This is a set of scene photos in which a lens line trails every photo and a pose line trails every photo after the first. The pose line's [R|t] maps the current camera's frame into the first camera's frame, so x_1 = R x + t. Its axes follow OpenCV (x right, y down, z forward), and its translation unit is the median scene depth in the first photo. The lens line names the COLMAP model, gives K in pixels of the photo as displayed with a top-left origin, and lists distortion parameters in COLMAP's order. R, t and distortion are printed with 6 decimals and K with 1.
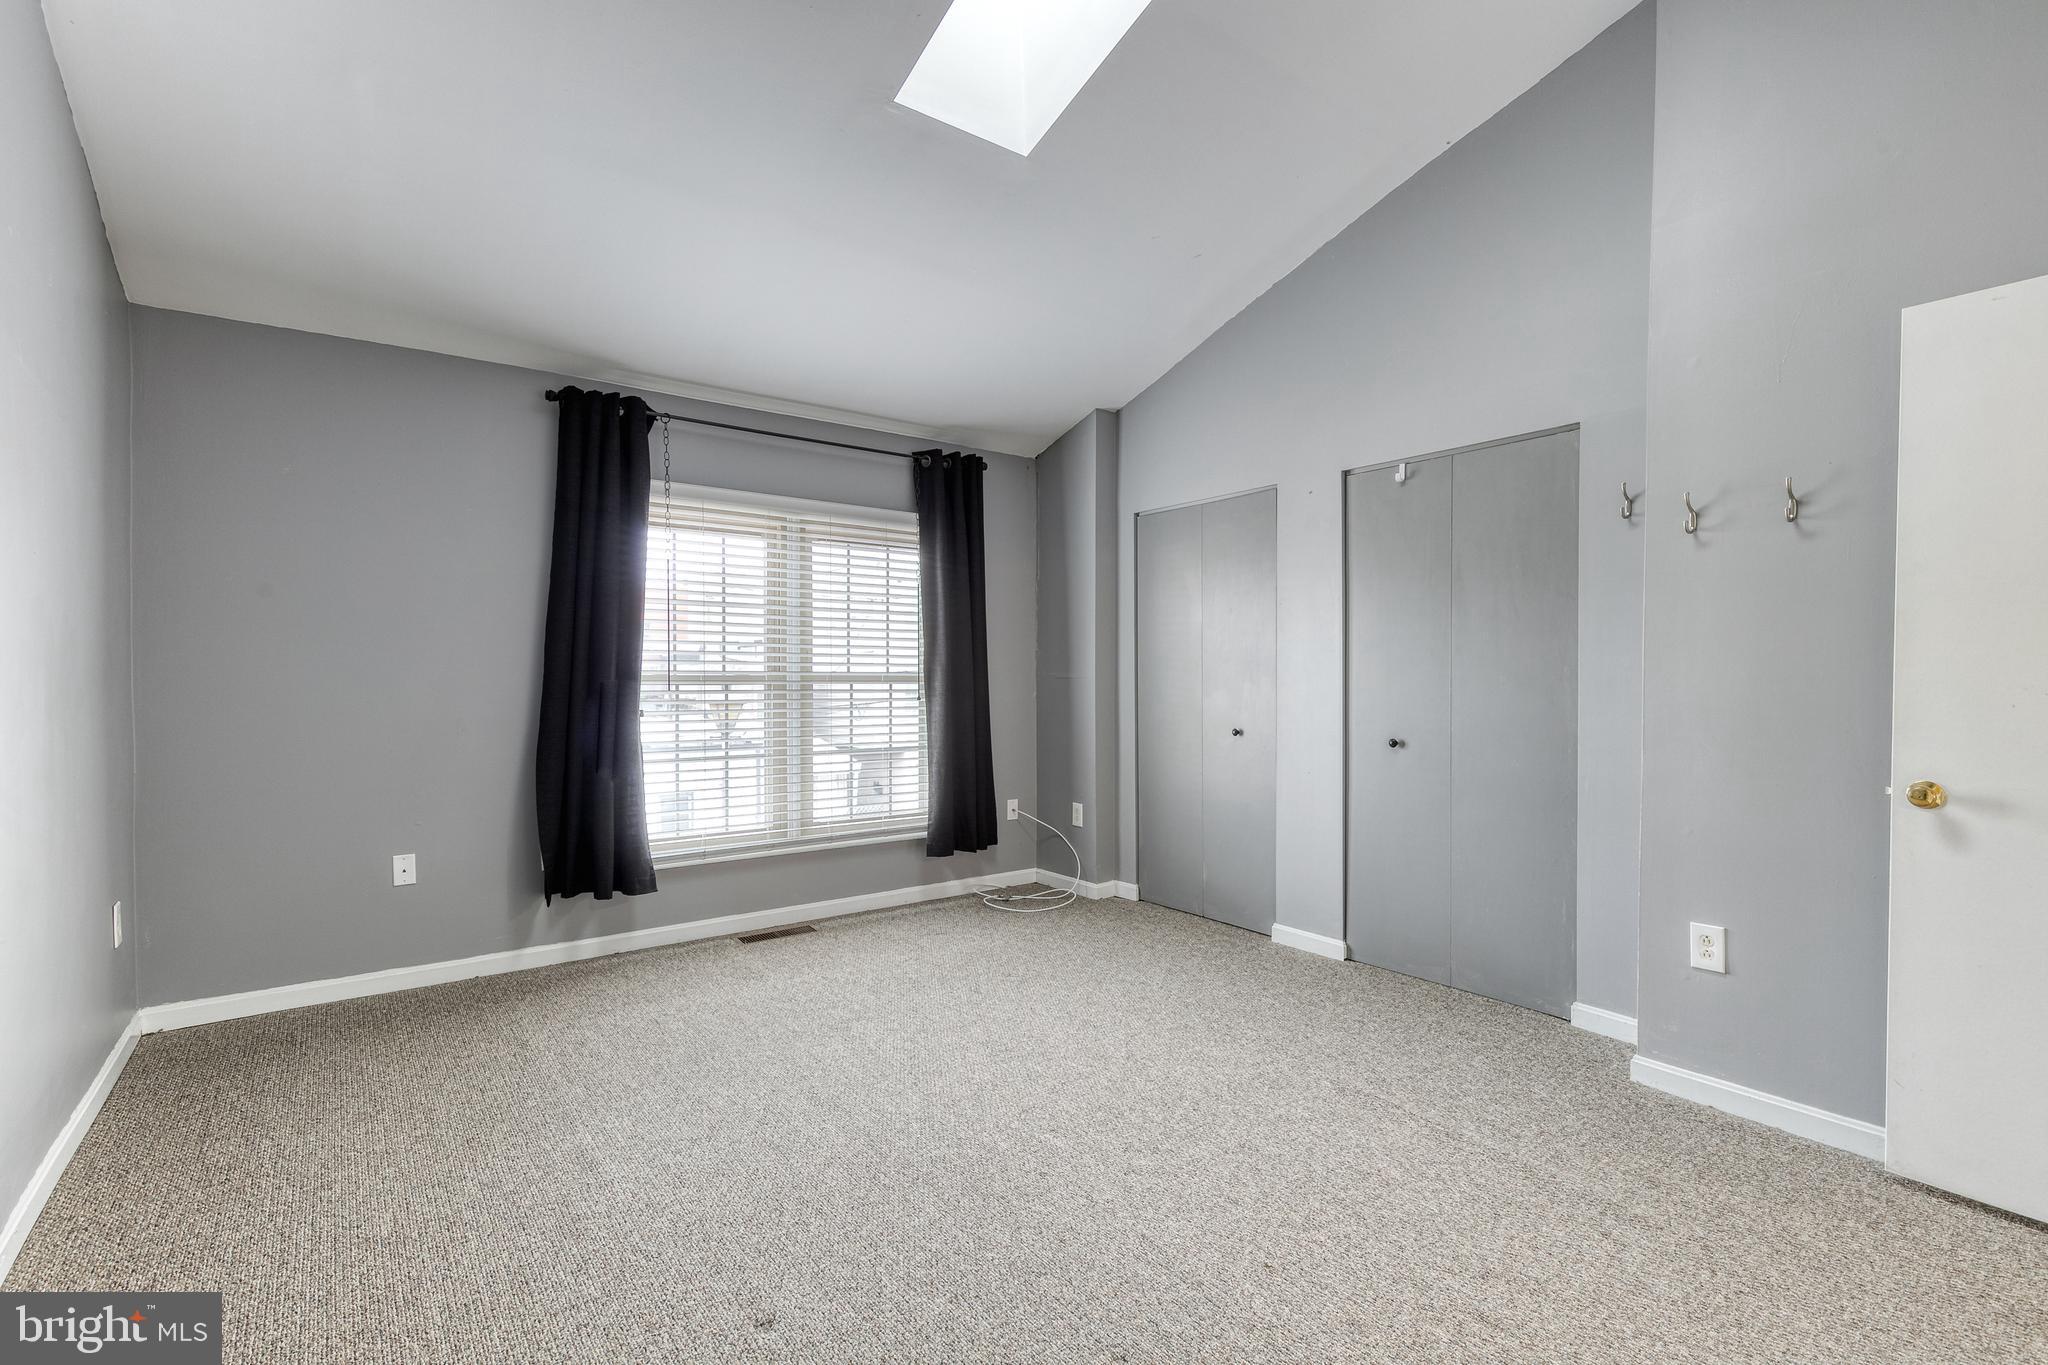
lens RADIAL K [[957.2, 0, 1040.6], [0, 957.2, 676.0], [0, 0, 1]] dist [0.012625, -0.004010]
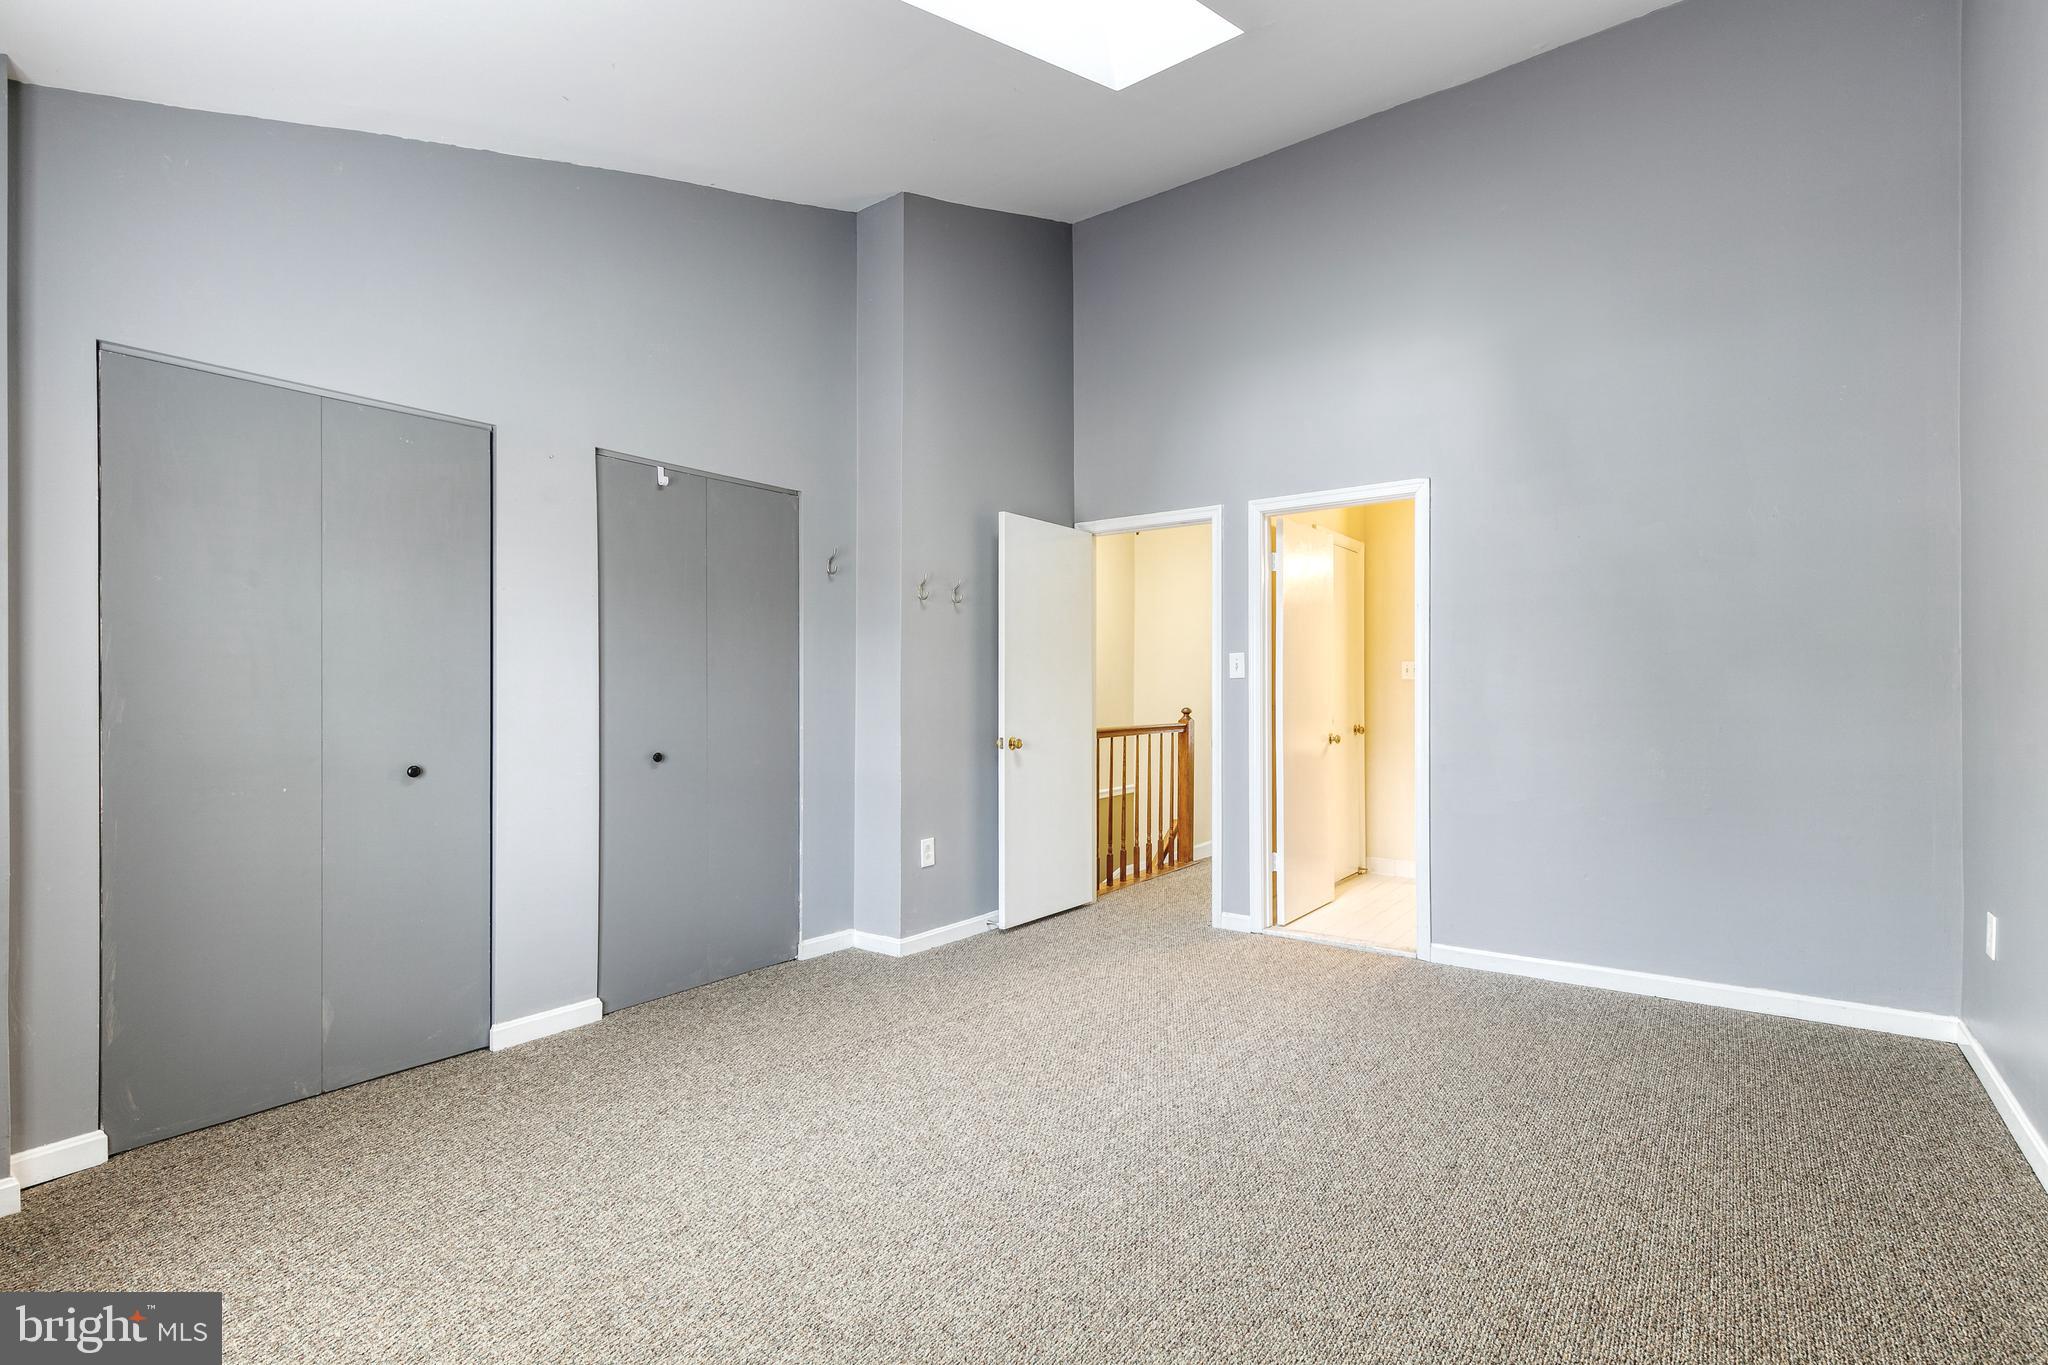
lens RADIAL K [[957.2, 0, 1042.1], [0, 957.2, 684.9], [0, 0, 1]] dist [0.012625, -0.004010]
pose [[-0.305532, 0.009155, 0.952138, -0.579405], [0.003977, 0.999957, -0.008339, 0.006255], [-0.952173, 0.001239, -0.305556, 0.820846]]
